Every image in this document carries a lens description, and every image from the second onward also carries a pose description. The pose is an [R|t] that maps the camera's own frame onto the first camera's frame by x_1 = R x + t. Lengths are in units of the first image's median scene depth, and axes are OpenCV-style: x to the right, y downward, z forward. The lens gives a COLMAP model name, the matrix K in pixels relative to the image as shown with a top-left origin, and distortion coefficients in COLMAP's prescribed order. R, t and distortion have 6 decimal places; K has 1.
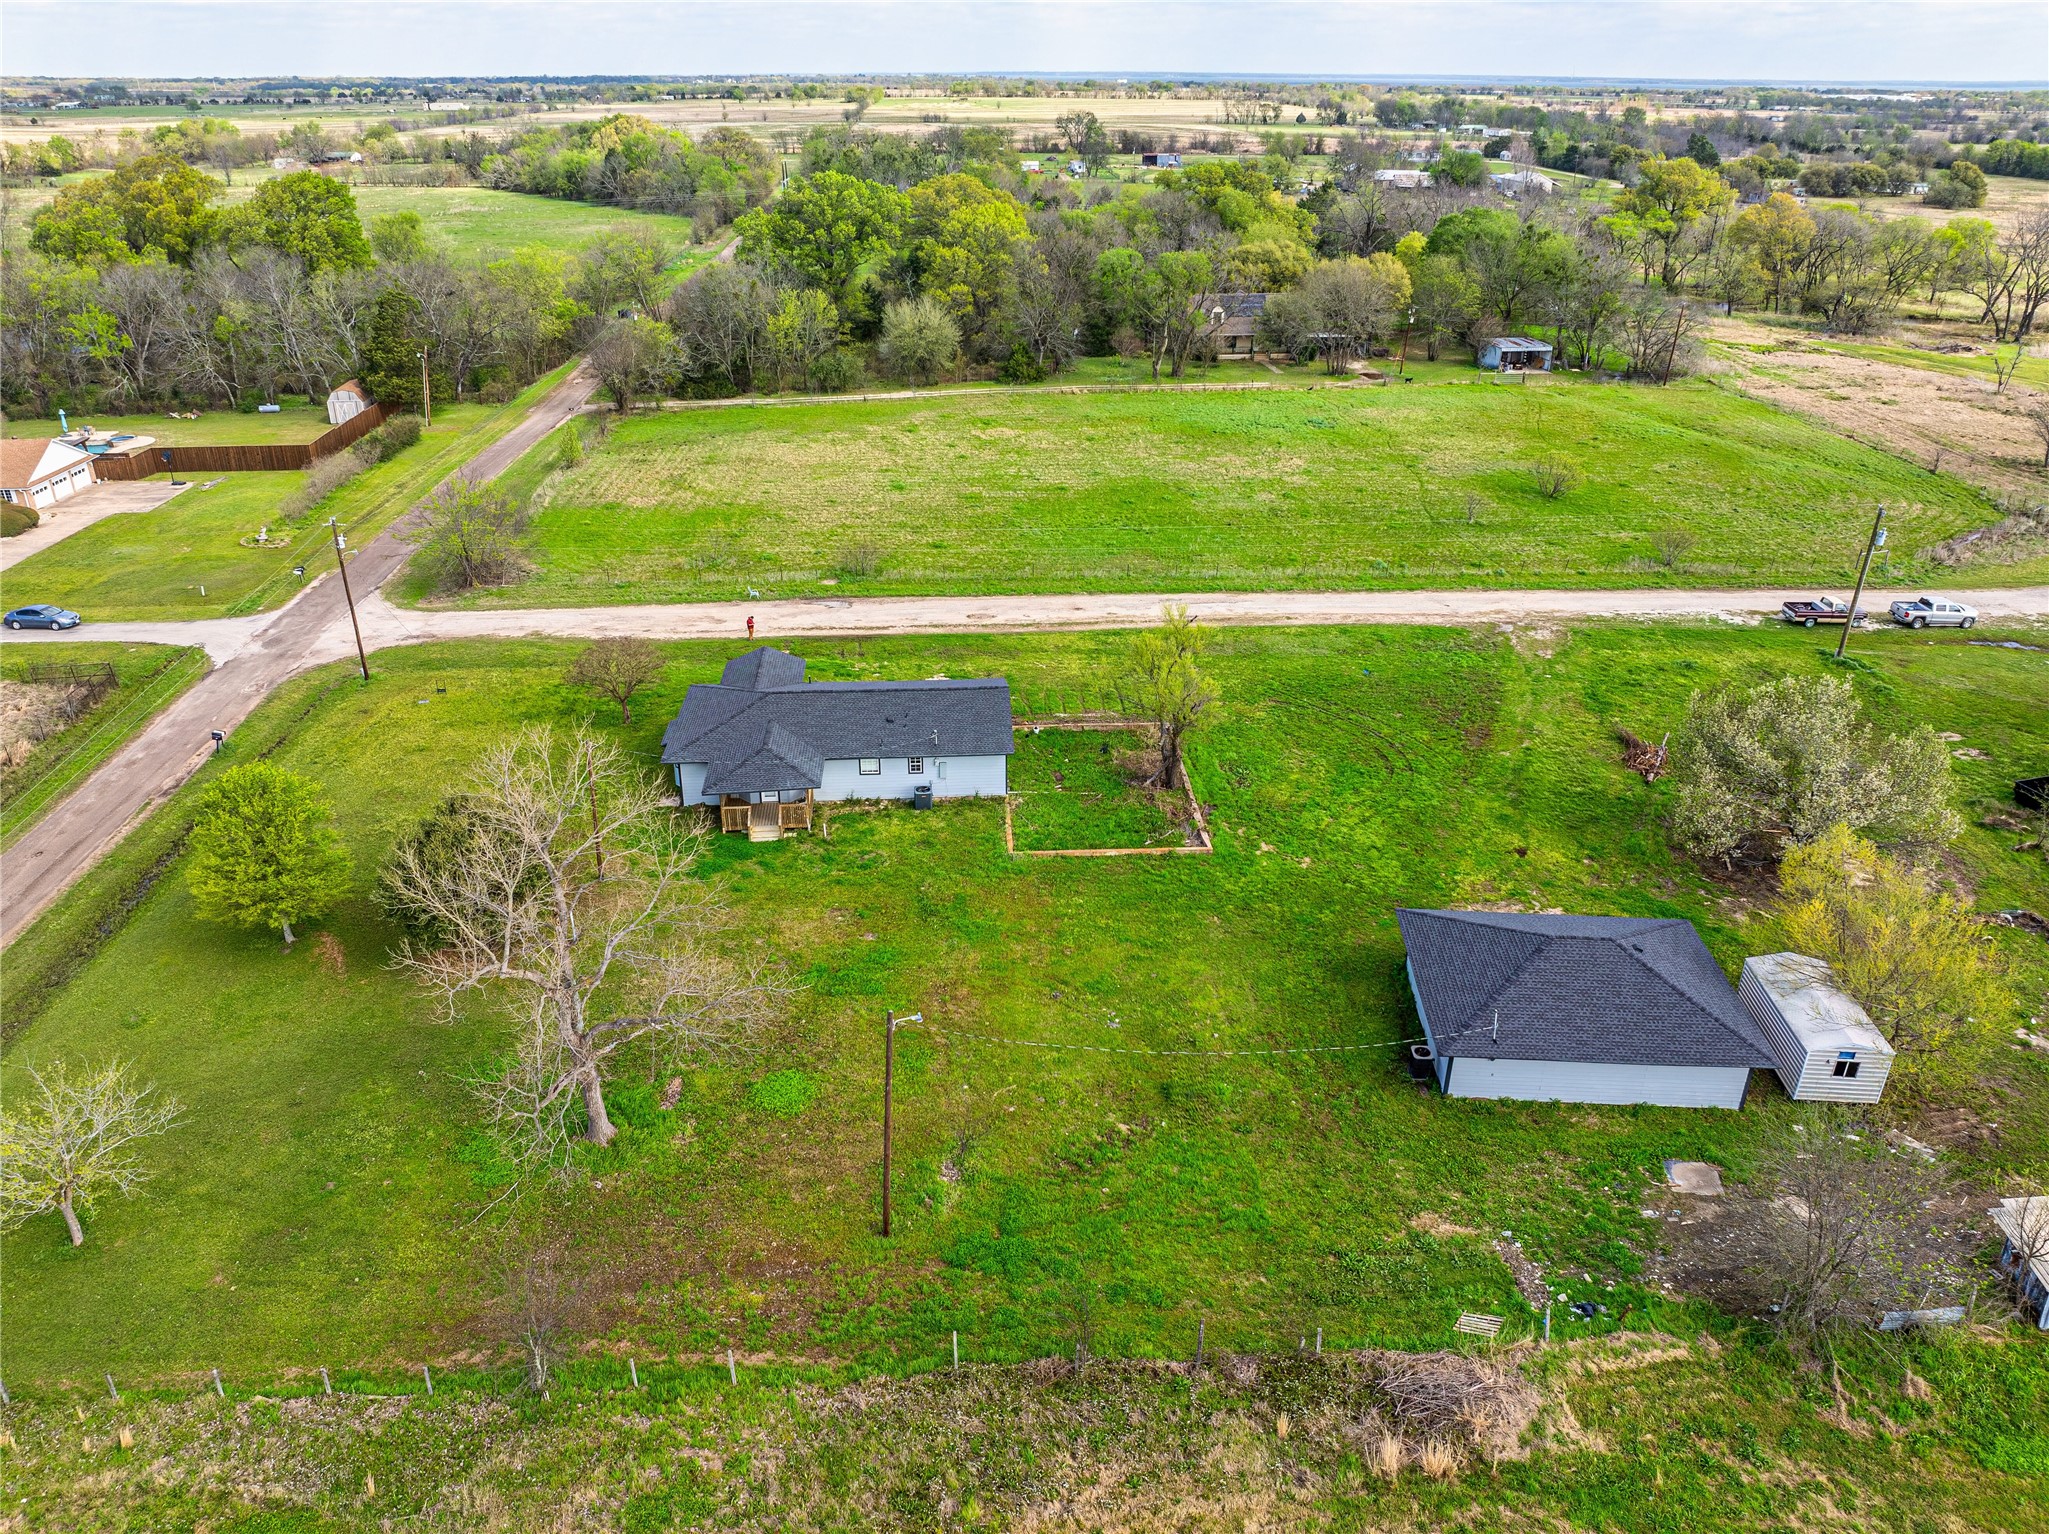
lens RADIAL K [[1457.7, 0, 1023.1], [0, 1457.7, 731.6], [0, 0, 1]] dist [-0.038939, -0.000459]
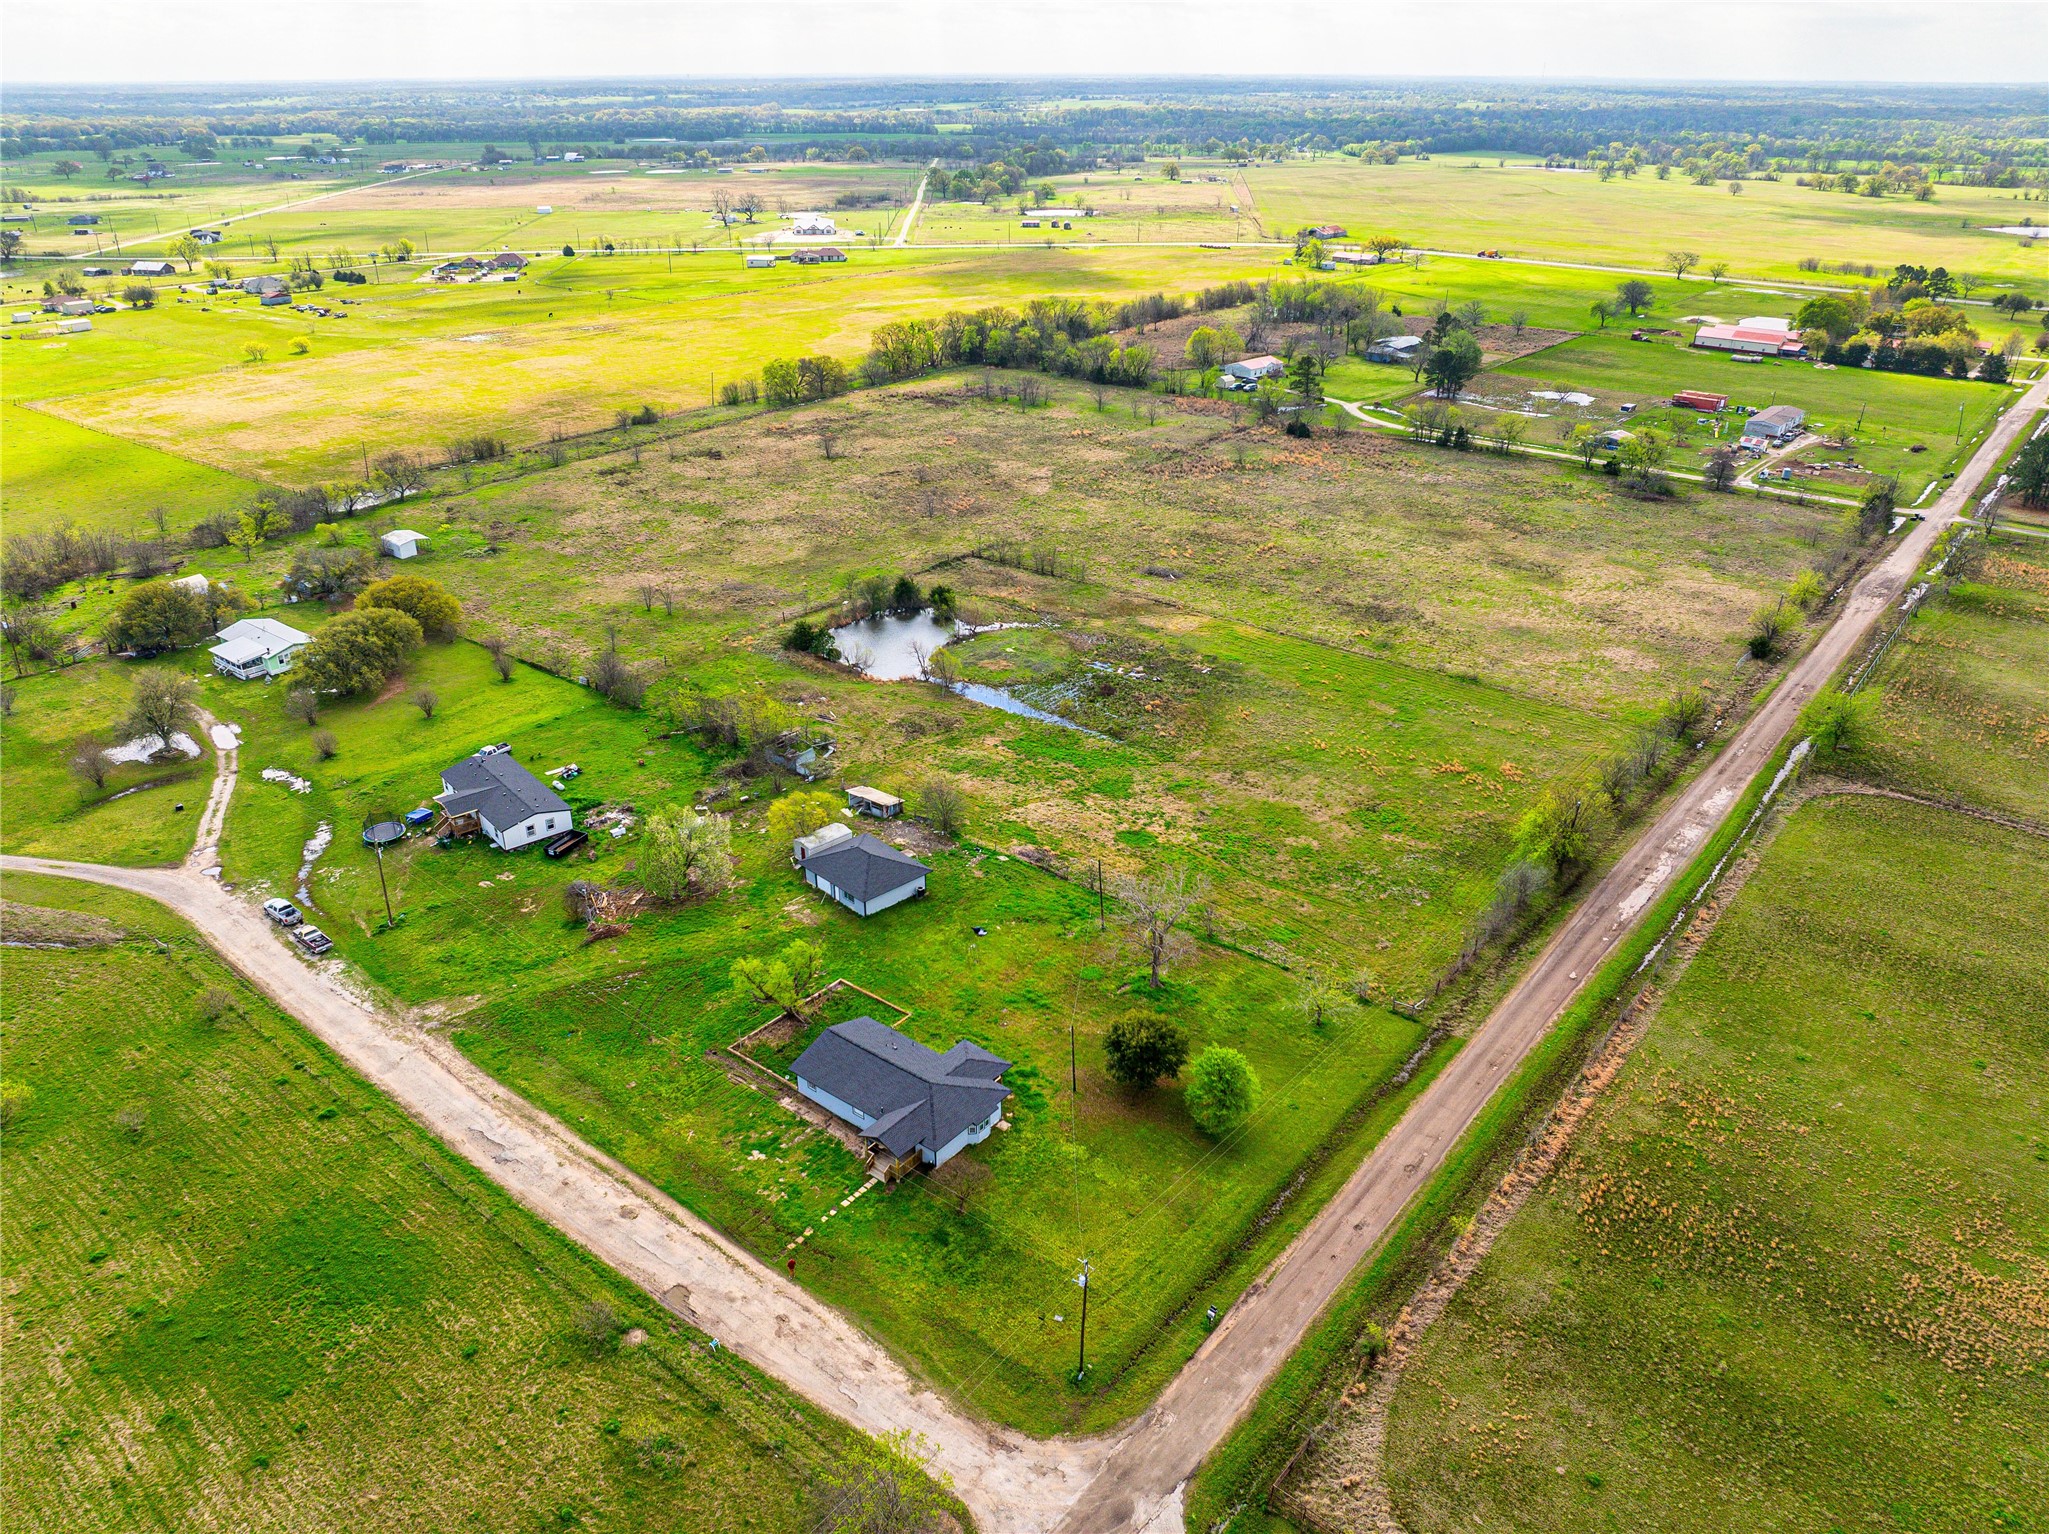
lens RADIAL K [[1440.2, 0, 1024.5], [0, 1440.2, 767.0], [0, 0, 1]] dist [-0.036295, 0.000564]
pose [[-0.742157, -0.296440, 0.601104, -0.854966], [0.276606, 0.681452, 0.677578, -1.019800], [-0.610485, 0.669138, -0.423747, 1.056842]]
